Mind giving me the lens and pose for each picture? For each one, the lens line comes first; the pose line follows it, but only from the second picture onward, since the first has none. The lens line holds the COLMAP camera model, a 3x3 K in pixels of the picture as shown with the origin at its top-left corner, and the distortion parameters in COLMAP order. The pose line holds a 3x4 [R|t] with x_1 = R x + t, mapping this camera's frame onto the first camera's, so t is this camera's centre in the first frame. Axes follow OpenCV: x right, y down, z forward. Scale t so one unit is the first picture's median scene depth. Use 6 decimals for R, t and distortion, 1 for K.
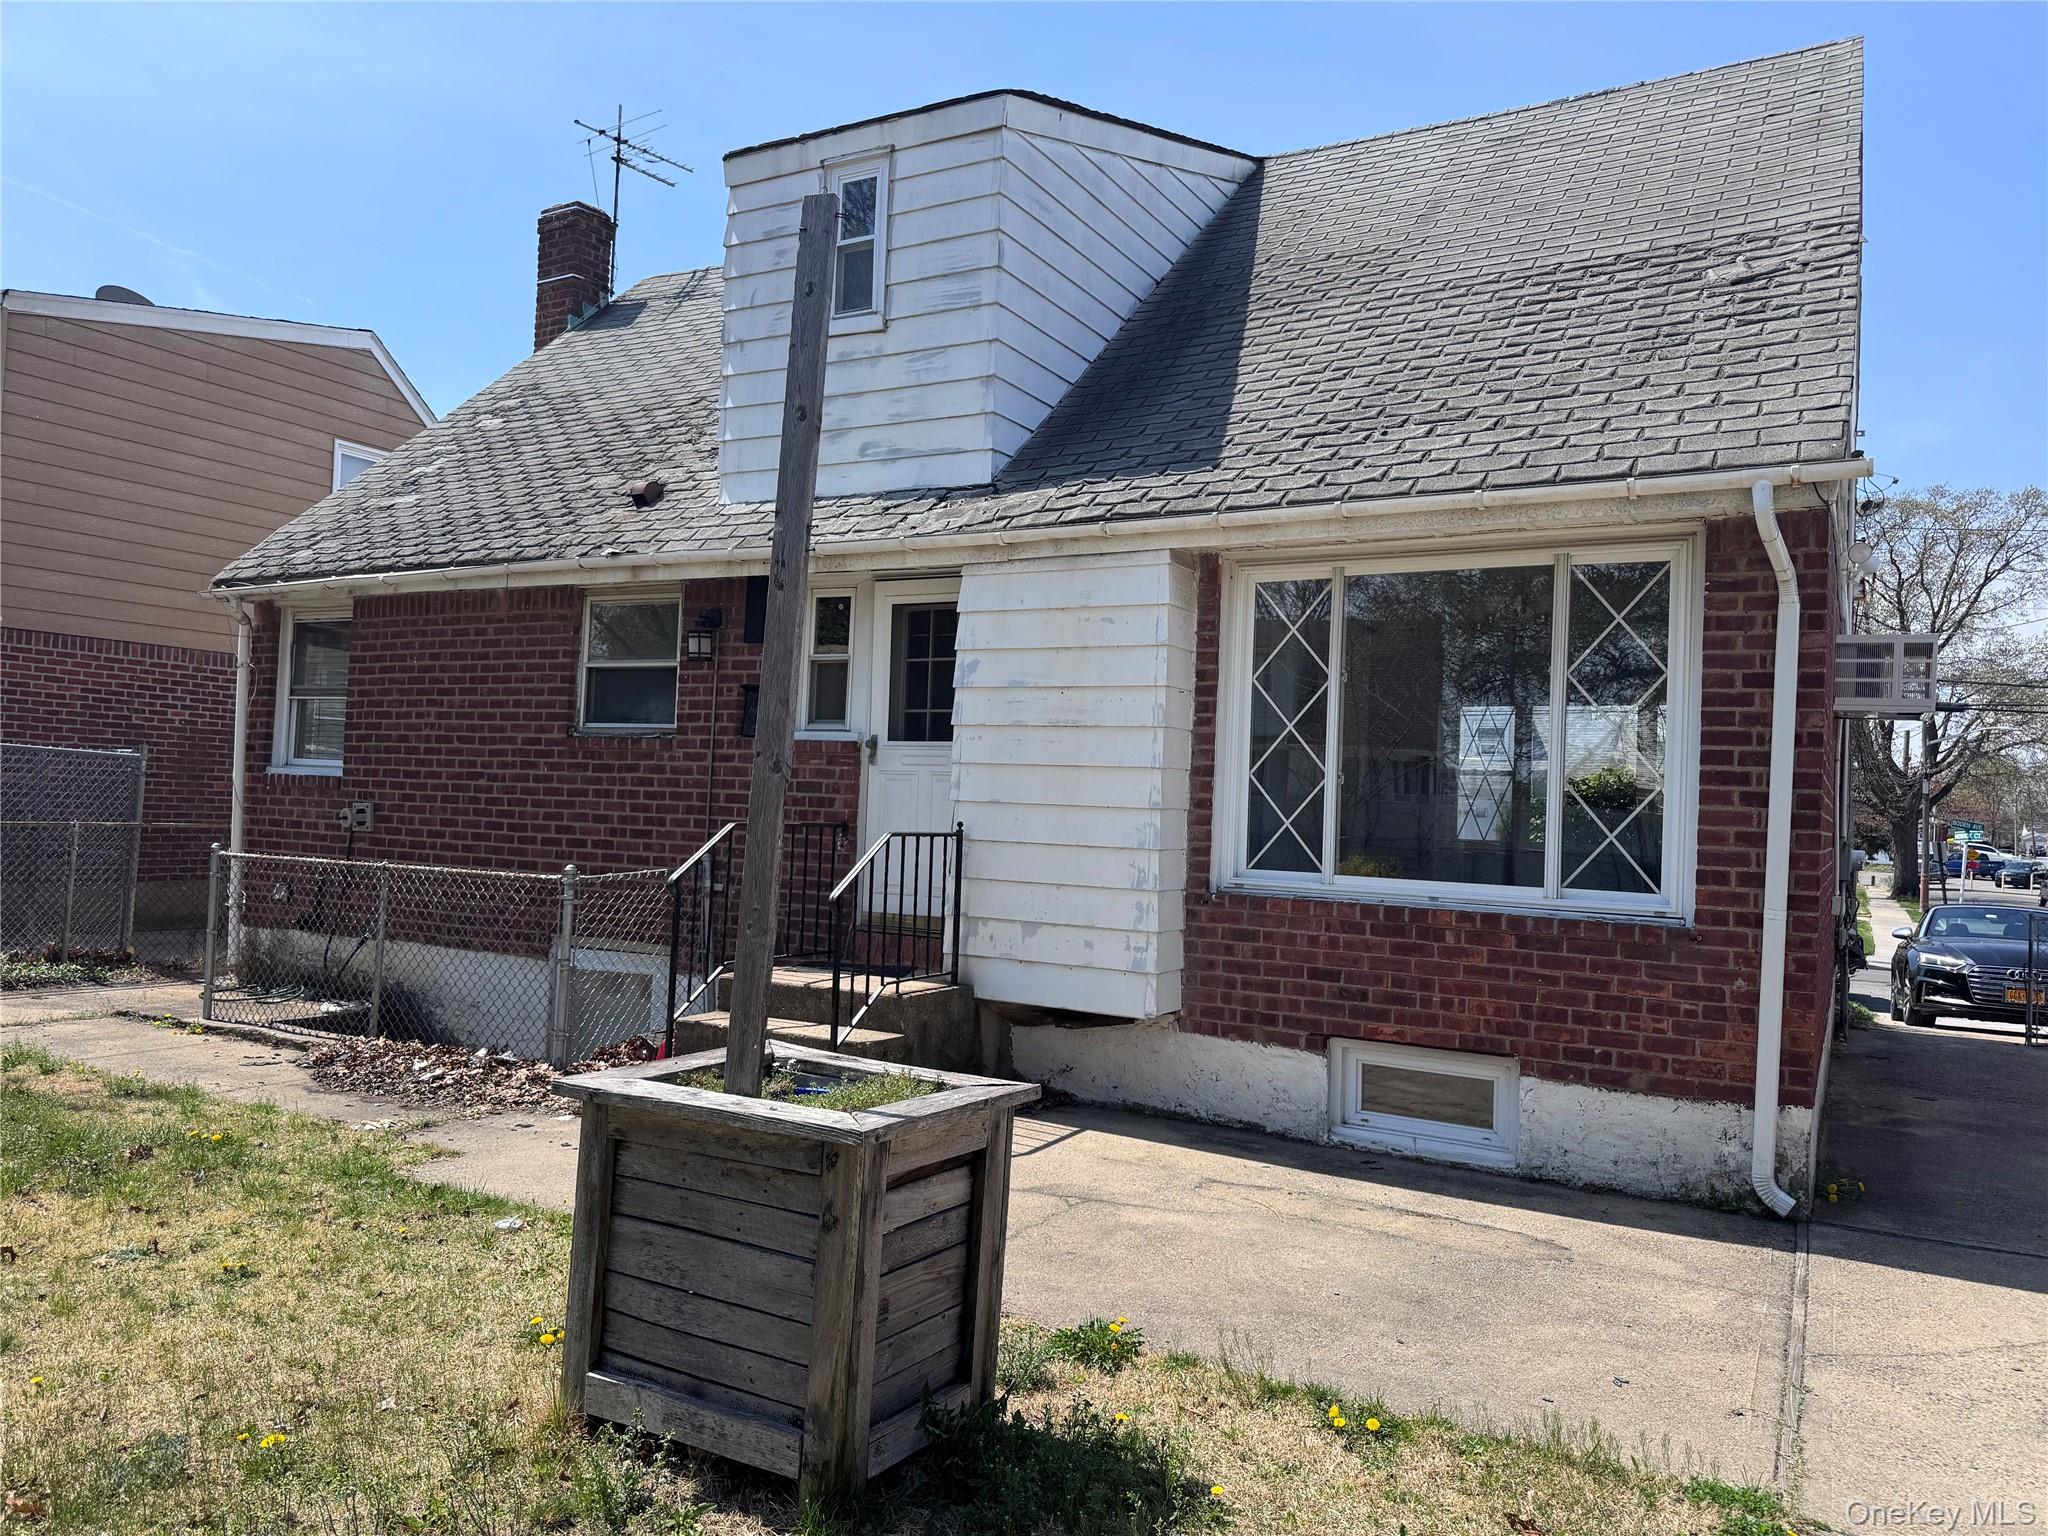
lens RADIAL K [[1451.2, 0, 1025.2], [0, 1451.2, 773.6], [0, 0, 1]] dist [0.124242, -0.174751]
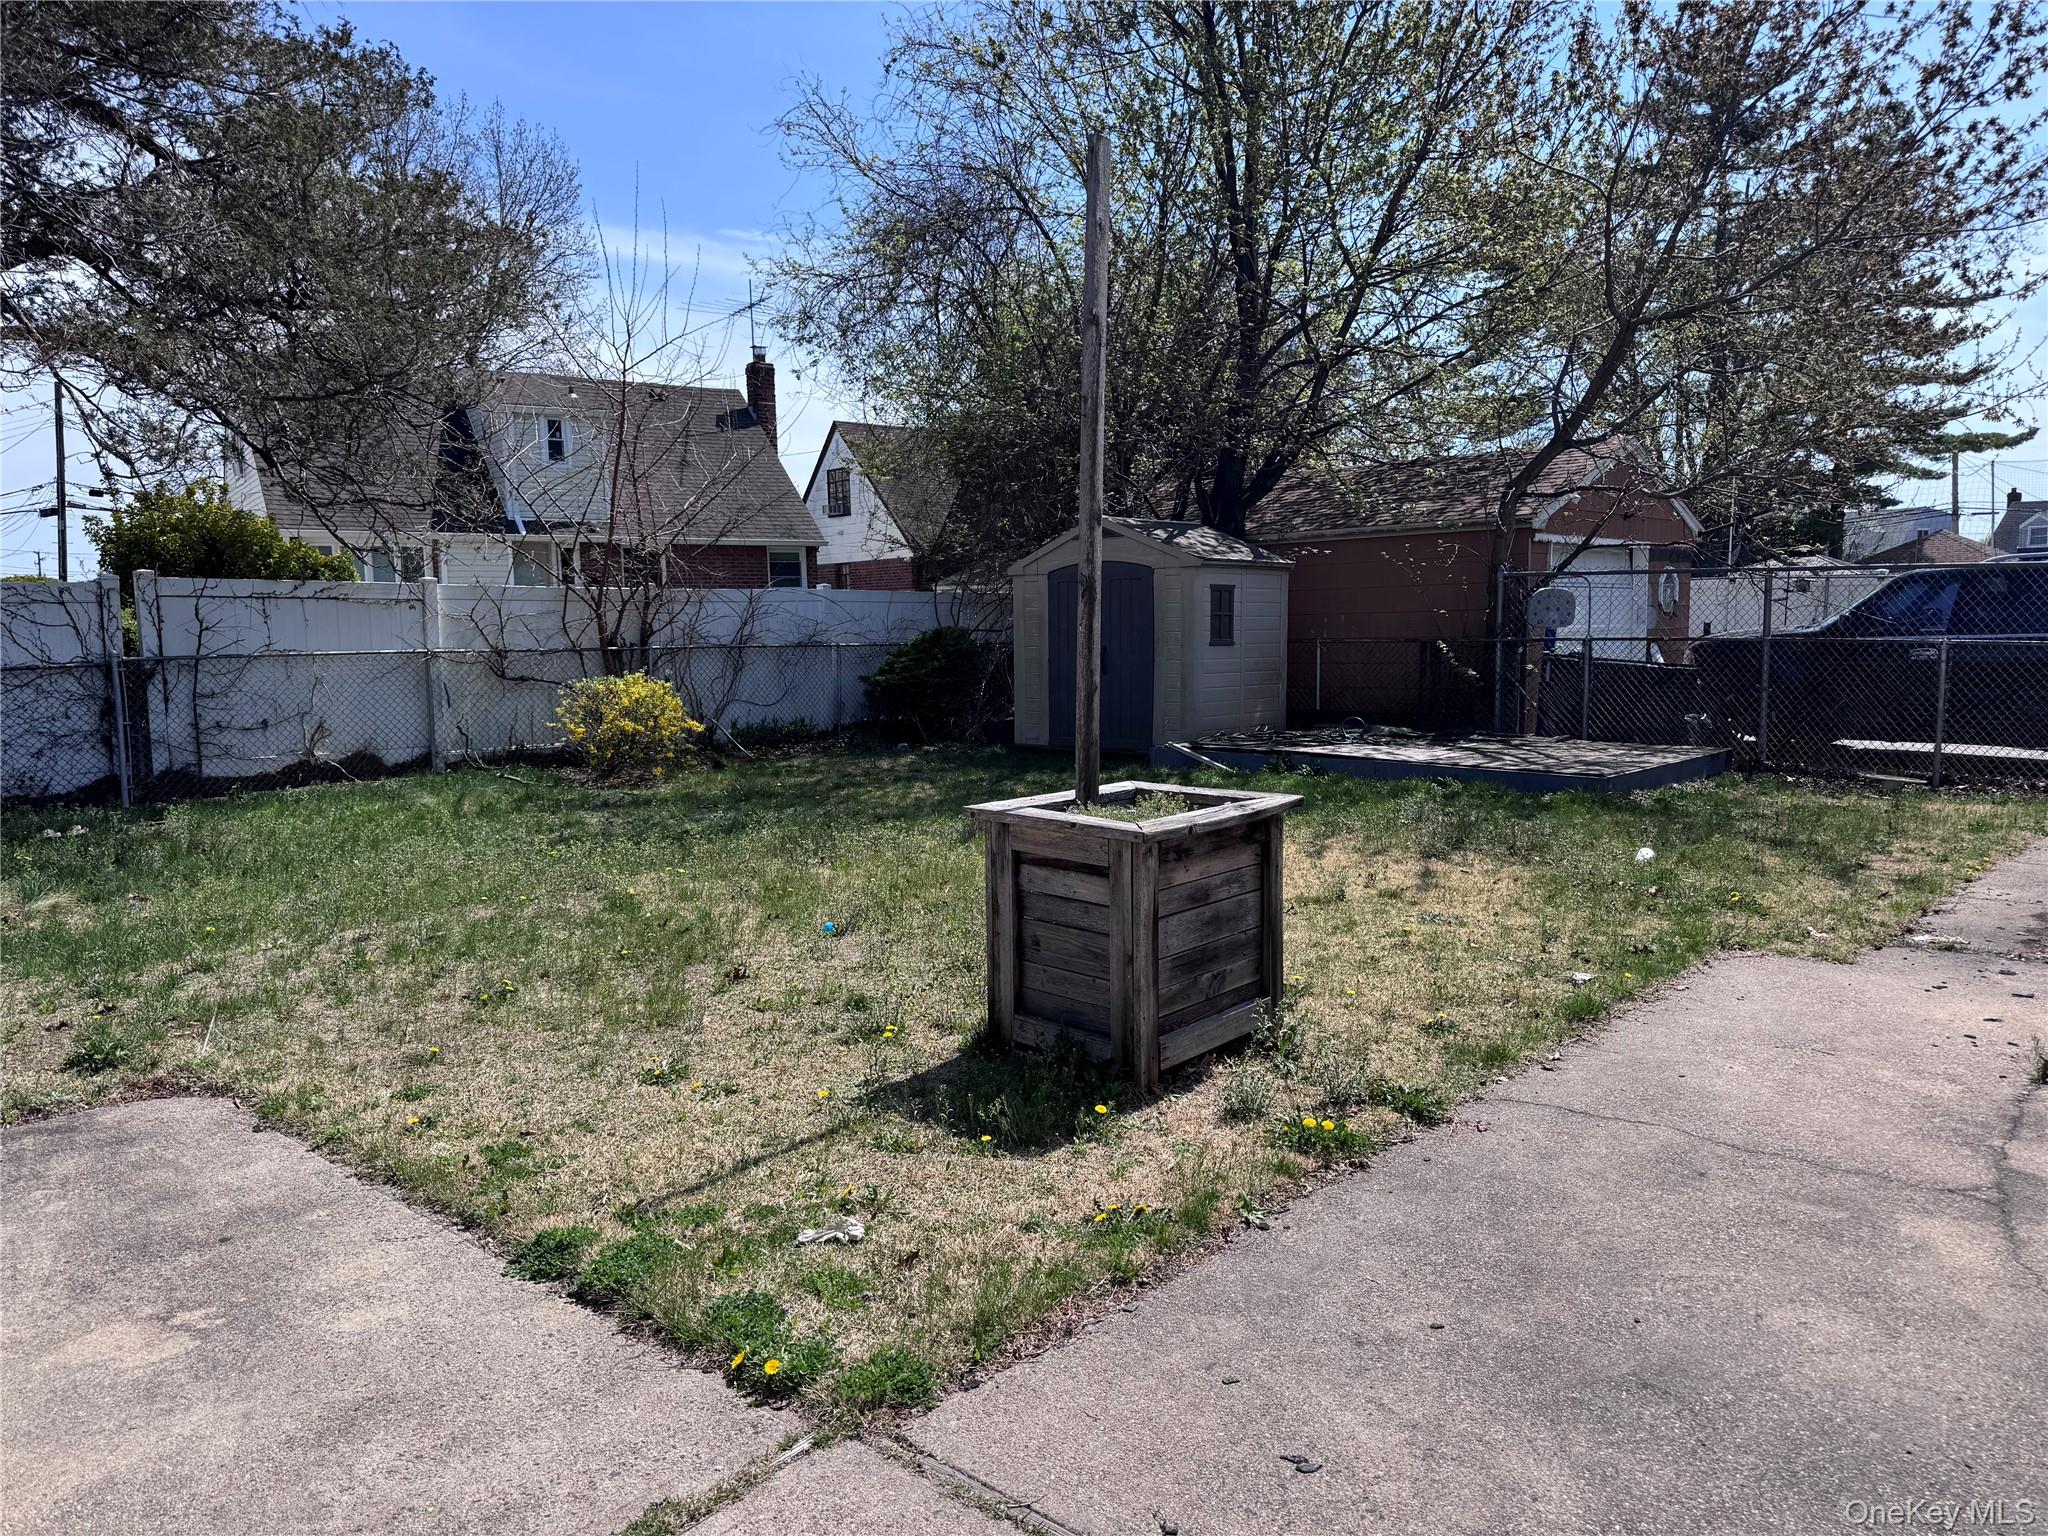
lens RADIAL K [[1451.2, 0, 1025.2], [0, 1451.2, 773.6], [0, 0, 1]] dist [0.124242, -0.174751]
pose [[-0.203465, 0.071602, -0.976461, 0.859677], [0.007283, 0.997405, 0.071620, 0.082005], [0.979055, 0.007461, -0.203458, 0.887427]]
